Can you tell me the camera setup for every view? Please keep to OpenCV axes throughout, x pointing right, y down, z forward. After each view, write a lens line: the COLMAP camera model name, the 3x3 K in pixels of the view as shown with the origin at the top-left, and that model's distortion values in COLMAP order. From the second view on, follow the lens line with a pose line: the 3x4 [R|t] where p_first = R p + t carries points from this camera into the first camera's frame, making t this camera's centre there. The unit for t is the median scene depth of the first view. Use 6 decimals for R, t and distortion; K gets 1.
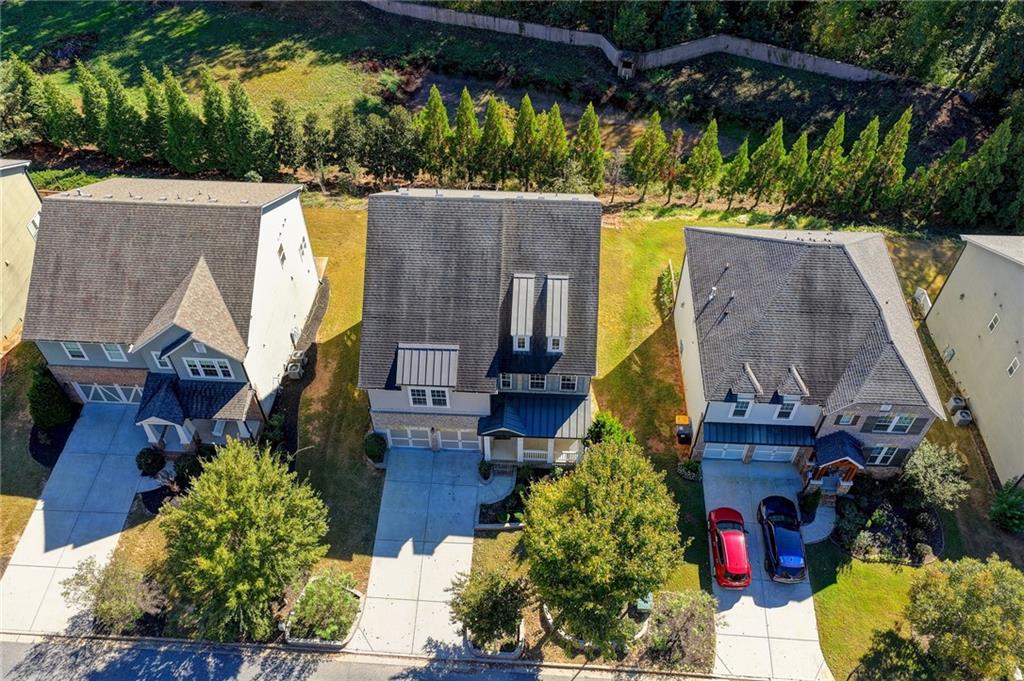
lens RADIAL K [[850.2, 0, 519.2], [0, 850.2, 342.9], [0, 0, 1]] dist [-0.012766, 0.037028]
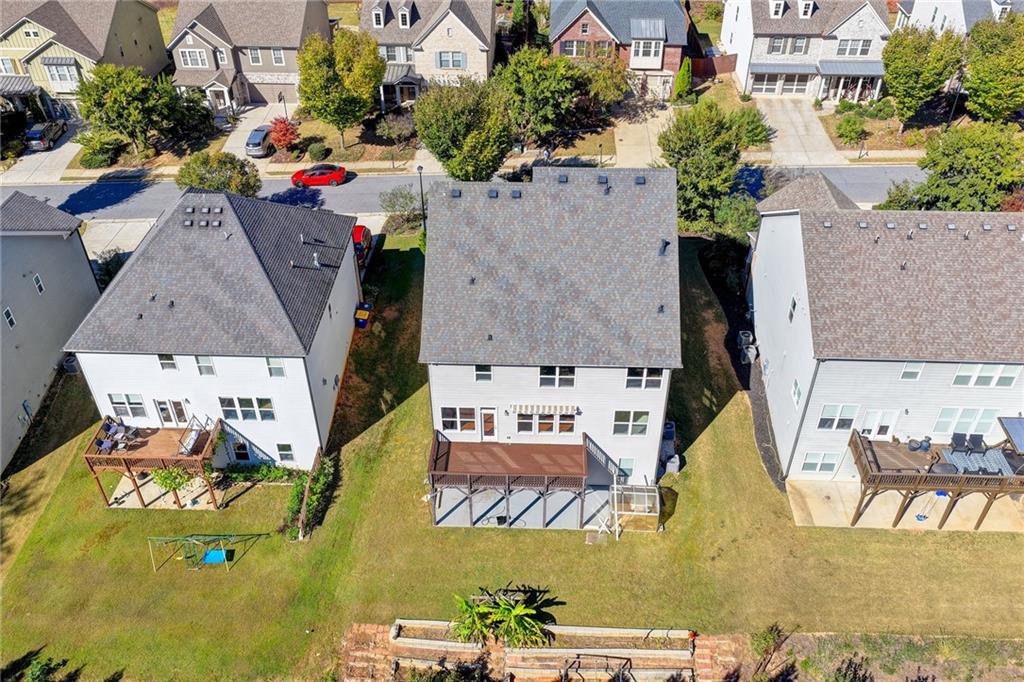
lens RADIAL K [[850.2, 0, 515.0], [0, 850.2, 343.8], [0, 0, 1]] dist [-0.012766, 0.037028]
pose [[-0.999981, 0.003870, -0.004709, 0.006696], [-0.004517, 0.048045, 0.998835, -1.066126], [0.004092, 0.998838, -0.048027, 1.194194]]
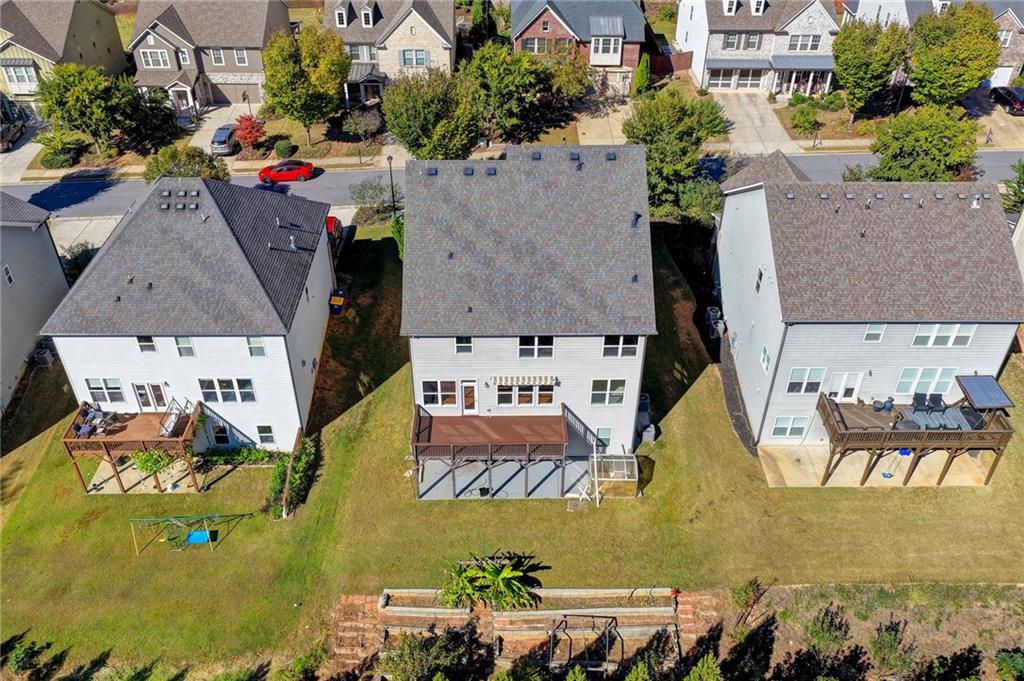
lens RADIAL K [[850.2, 0, 514.5], [0, 850.2, 344.0], [0, 0, 1]] dist [-0.012766, 0.037028]
pose [[-0.998198, 0.027831, -0.053163, 0.029821], [-0.051220, 0.066371, 0.996479, -1.083473], [0.031261, 0.997407, -0.064826, 1.240908]]
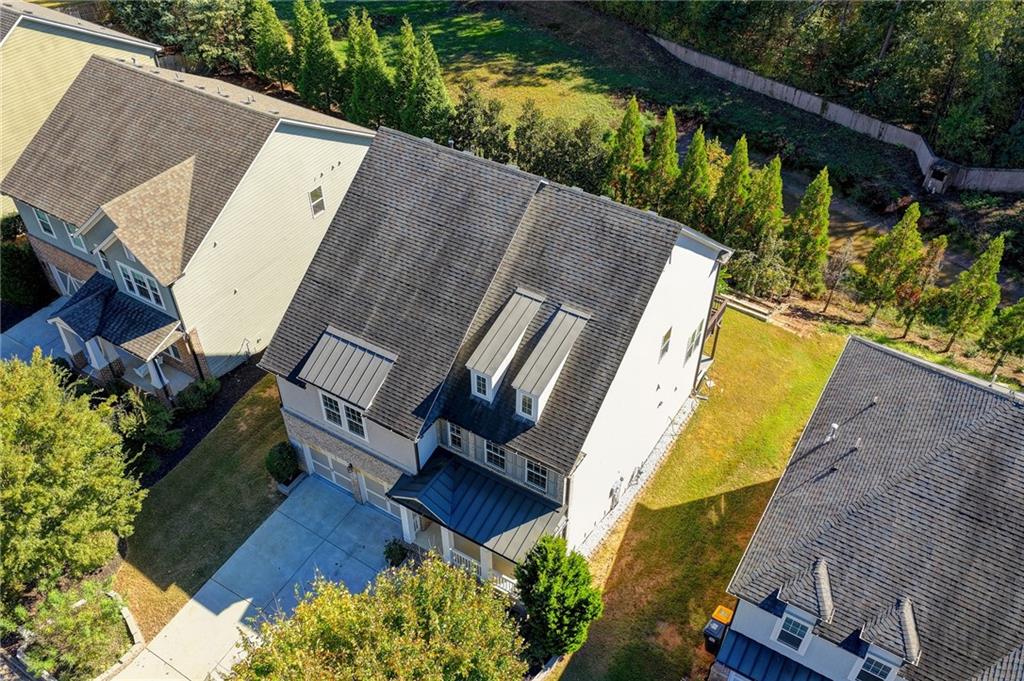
lens RADIAL K [[850.2, 0, 519.0], [0, 850.2, 346.4], [0, 0, 1]] dist [-0.012766, 0.037028]
pose [[0.876458, 0.323202, -0.356877, 0.239187], [-0.365116, 0.929333, -0.055051, -0.002198], [0.313866, 0.178551, 0.932528, 0.379006]]
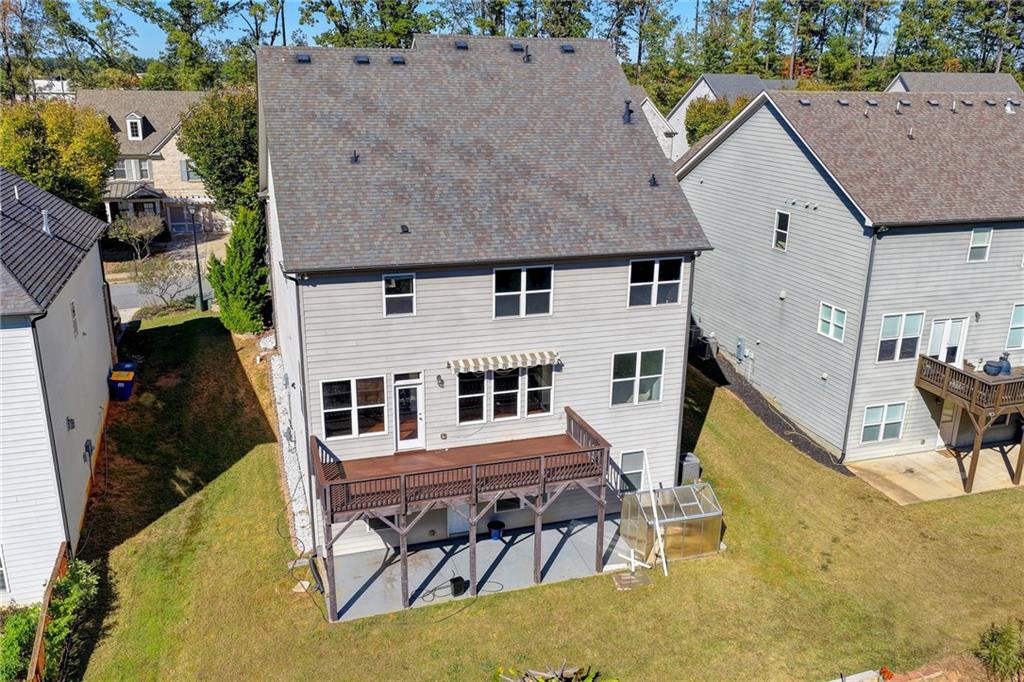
lens RADIAL K [[850.2, 0, 515.4], [0, 850.2, 344.1], [0, 0, 1]] dist [-0.012766, 0.037028]
pose [[-0.935209, 0.092510, -0.341797, 0.143806], [-0.278310, 0.404747, 0.871047, -0.623939], [0.218922, 0.909737, -0.352777, 1.396889]]
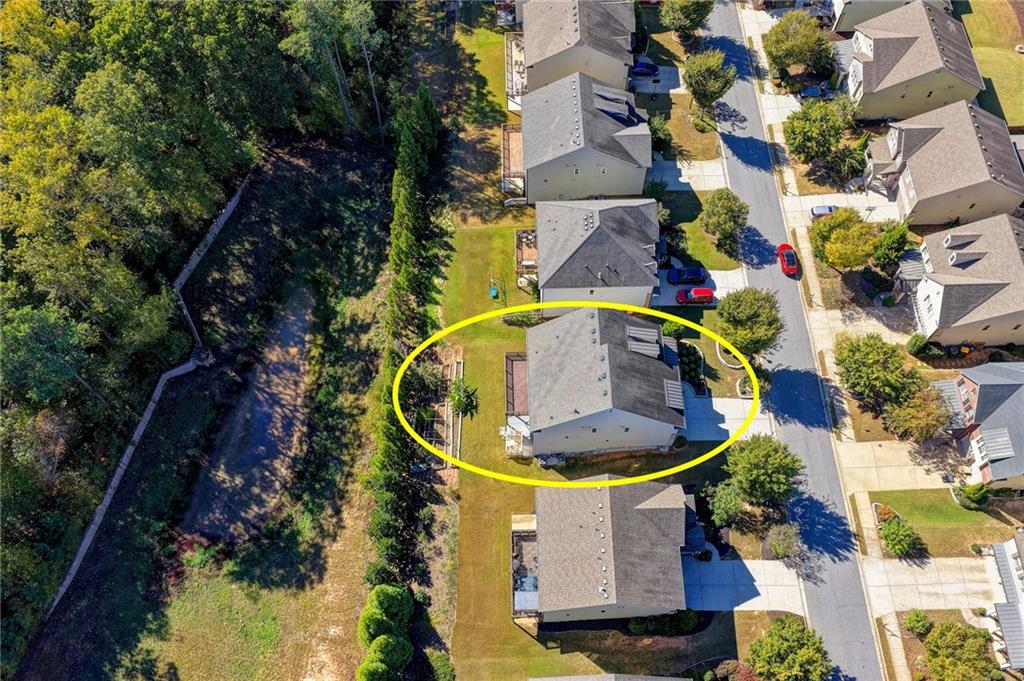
lens RADIAL K [[850.2, 0, 516.4], [0, 850.2, 339.0], [0, 0, 1]] dist [-0.012766, 0.037028]
pose [[-0.063156, -0.886926, 0.457573, -0.856642], [0.763745, 0.252179, 0.594222, -1.433934], [-0.642421, 0.386998, 0.661459, -0.157461]]
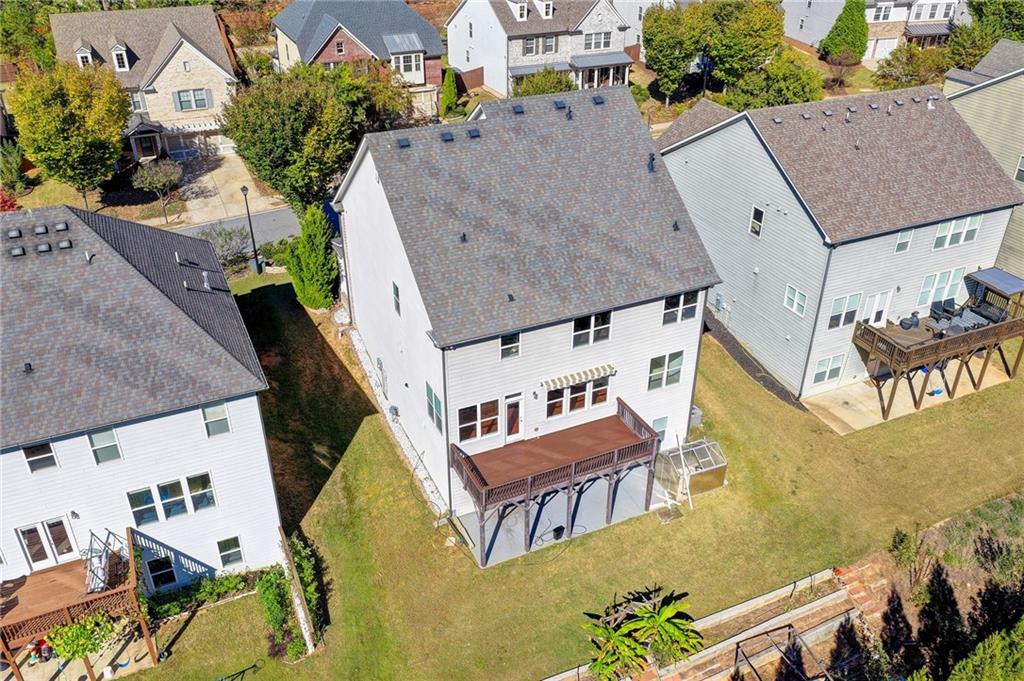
lens RADIAL K [[850.2, 0, 514.9], [0, 850.2, 345.0], [0, 0, 1]] dist [-0.012766, 0.037028]
pose [[-0.888381, 0.232635, -0.395803, 0.304908], [-0.350917, 0.211823, 0.912134, -0.816567], [0.296034, 0.949217, -0.106544, 1.255944]]
